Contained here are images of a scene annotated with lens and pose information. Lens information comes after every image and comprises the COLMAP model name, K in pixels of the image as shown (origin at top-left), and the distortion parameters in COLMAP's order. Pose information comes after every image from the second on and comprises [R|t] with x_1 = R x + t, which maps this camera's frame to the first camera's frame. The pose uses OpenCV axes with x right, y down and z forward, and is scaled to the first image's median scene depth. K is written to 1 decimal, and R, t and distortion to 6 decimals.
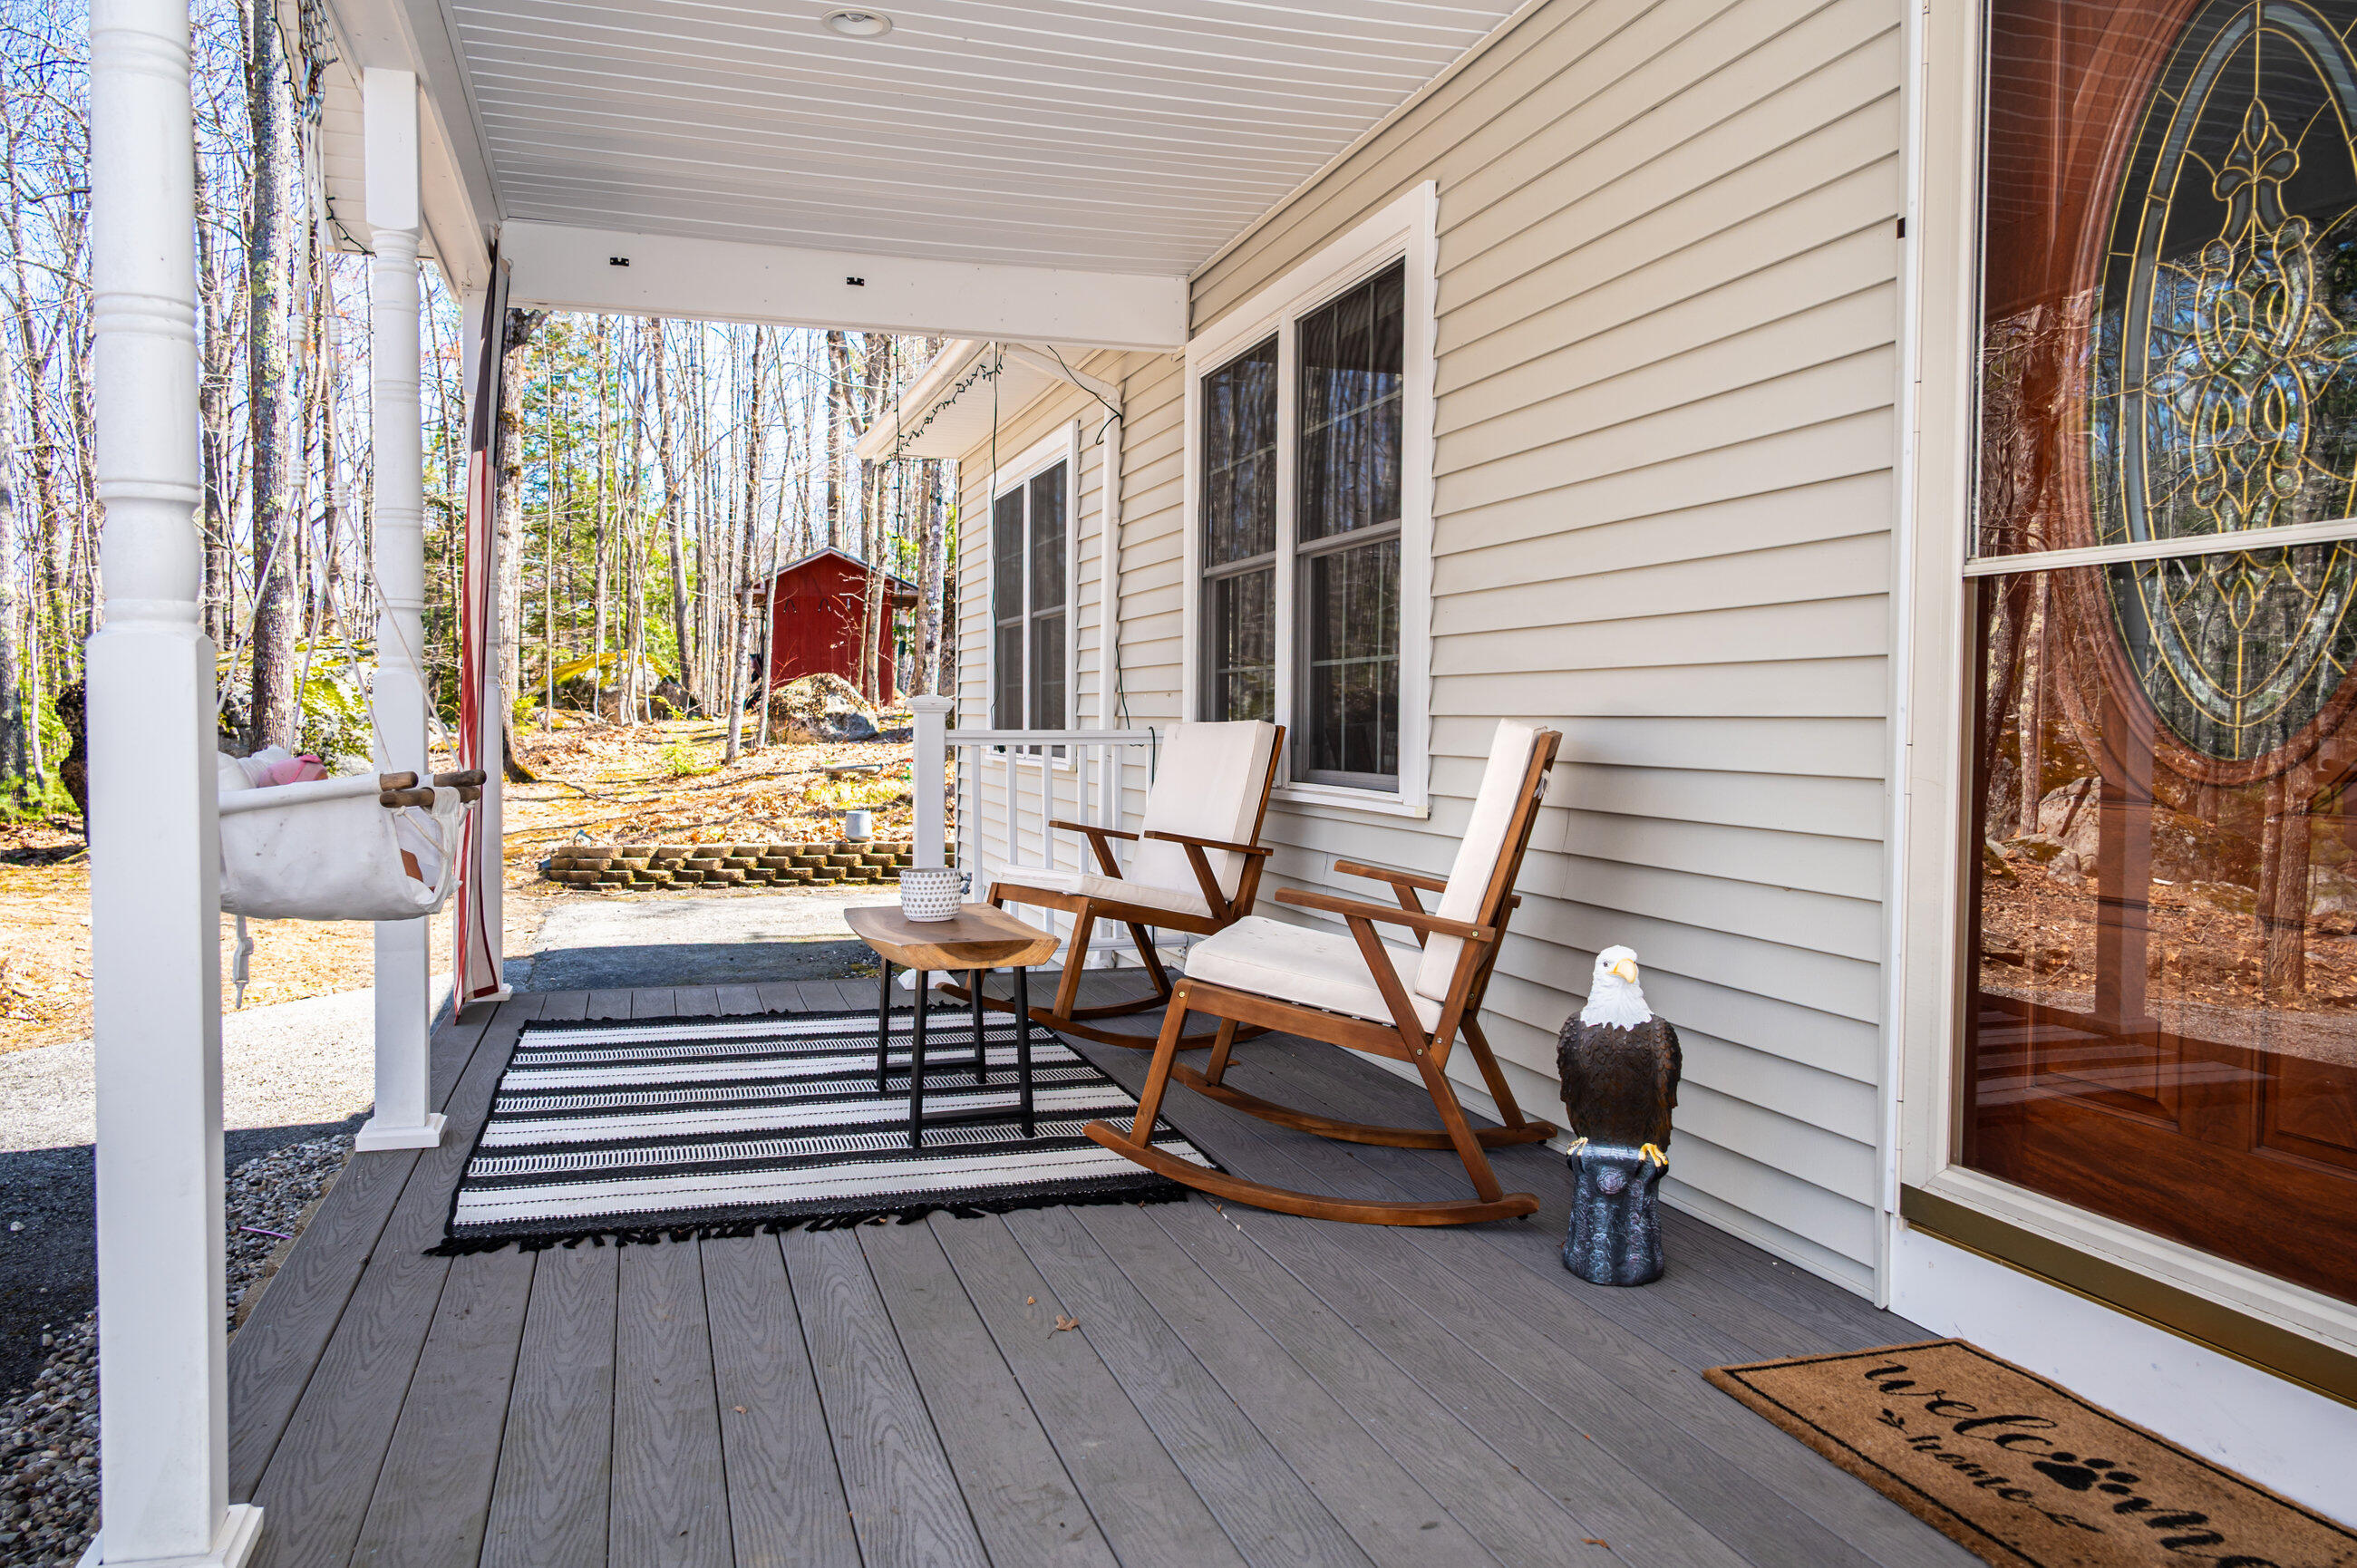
lens RADIAL K [[1670.7, 0, 1178.5], [0, 1670.7, 784.0], [0, 0, 1]] dist [-0.003273, -0.002422]
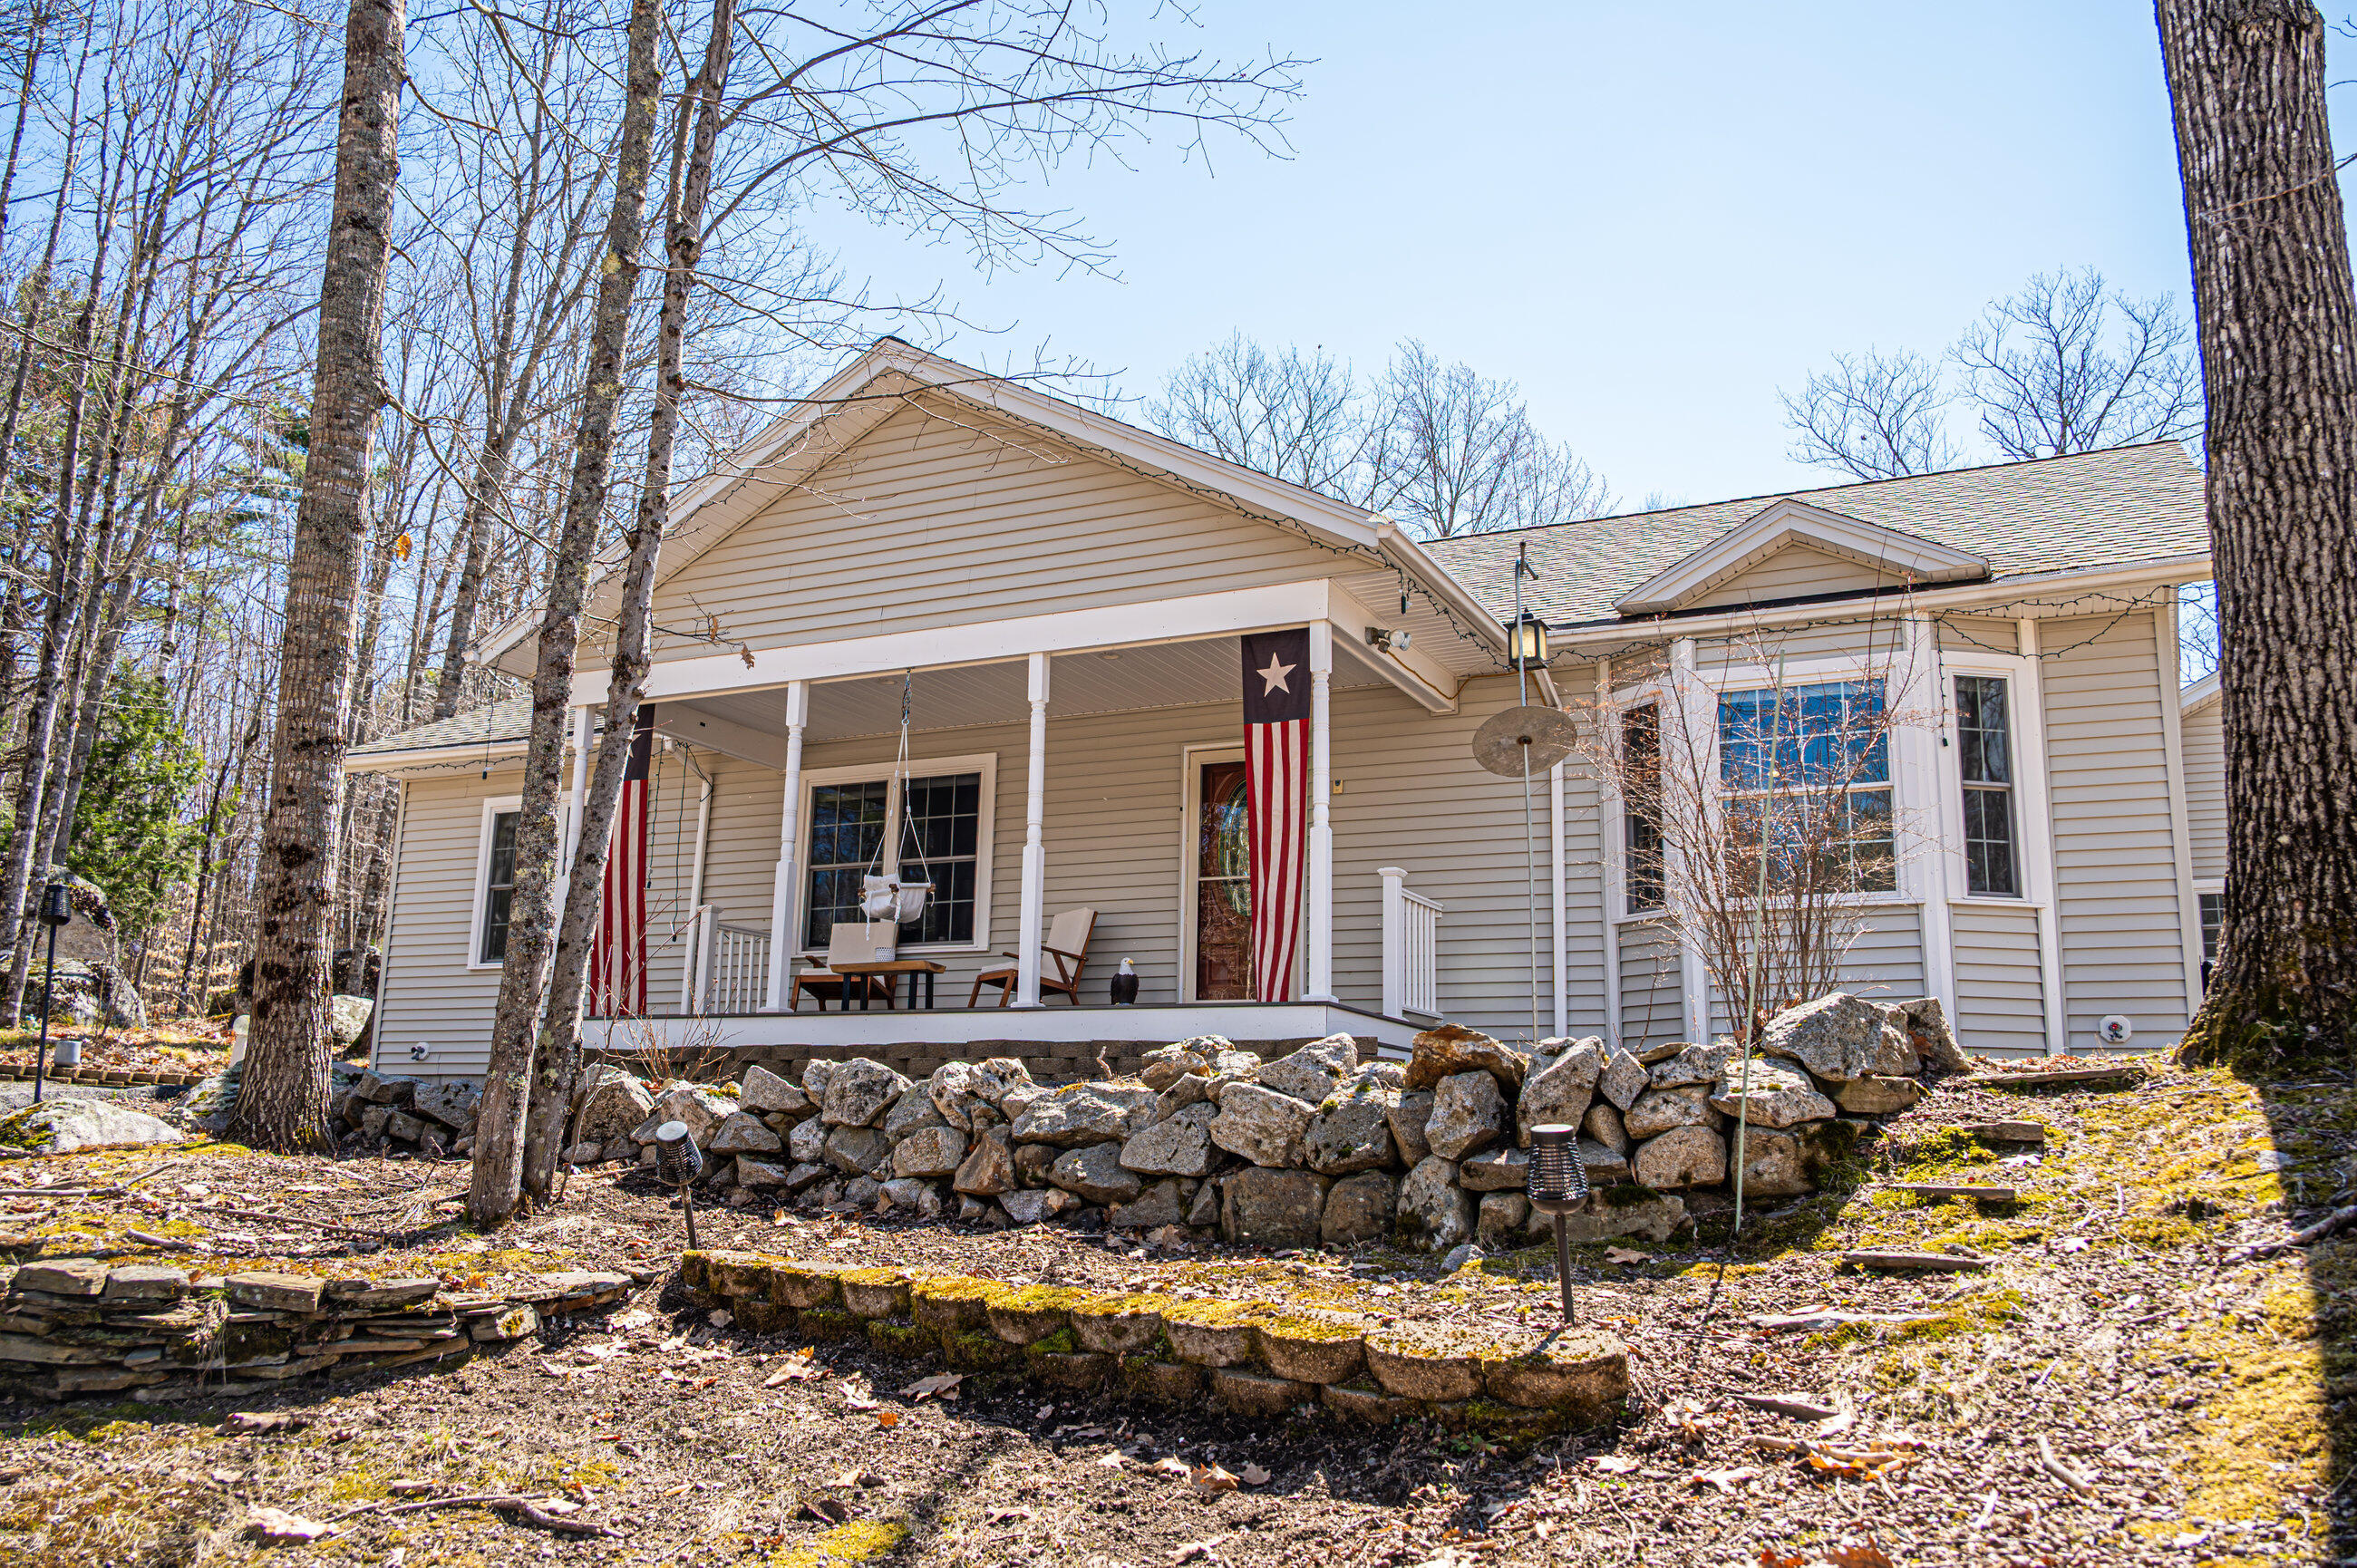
lens RADIAL K [[1888.7, 0, 1178.5], [0, 1888.7, 784.0], [0, 0, 1]] dist [0.007150, 0.001470]
pose [[0.693033, 0.155795, 0.703870, -1.913871], [0.011028, 0.973964, -0.226436, 0.464592], [-0.720821, 0.164690, 0.673271, -1.496160]]
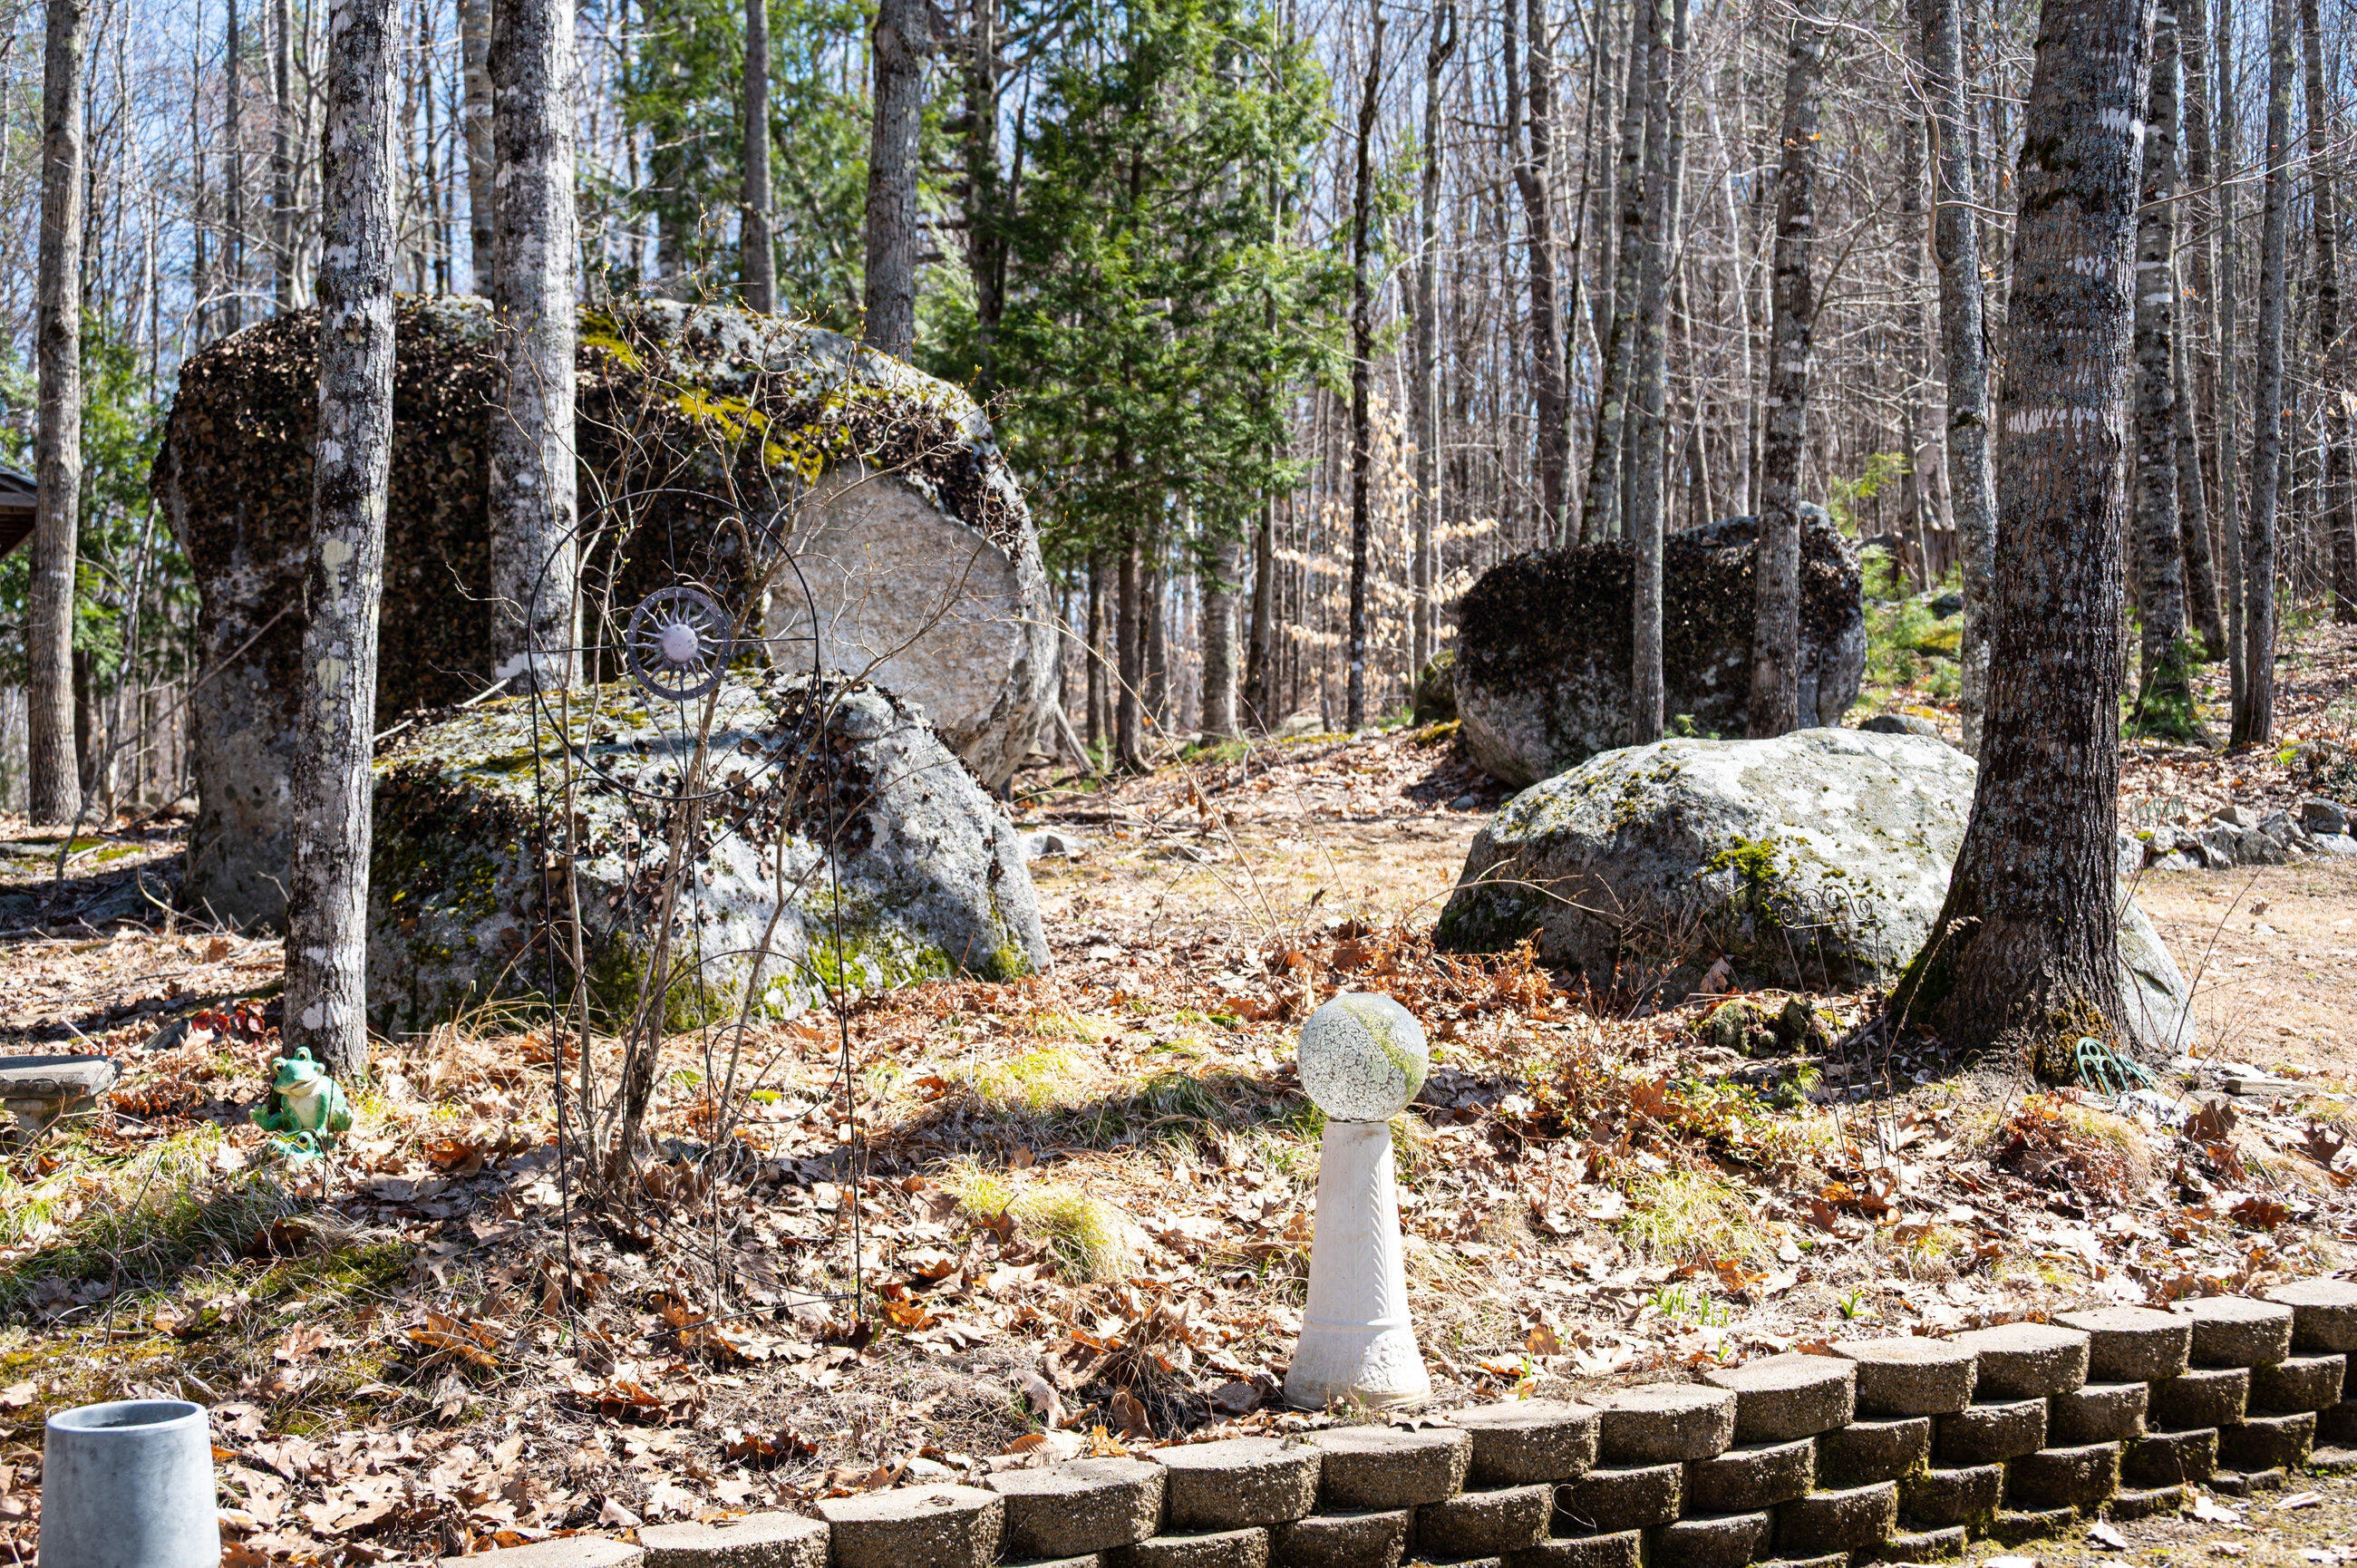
lens RADIAL K [[3135.6, 0, 1178.5], [0, 3135.6, 784.0], [0, 0, 1]] dist [-0.002118, 0.000667]
pose [[0.973334, -0.020159, 0.228506, -0.505836], [0.033569, 0.997925, -0.054951, -0.070374], [-0.226923, 0.061156, 0.971991, 2.154926]]
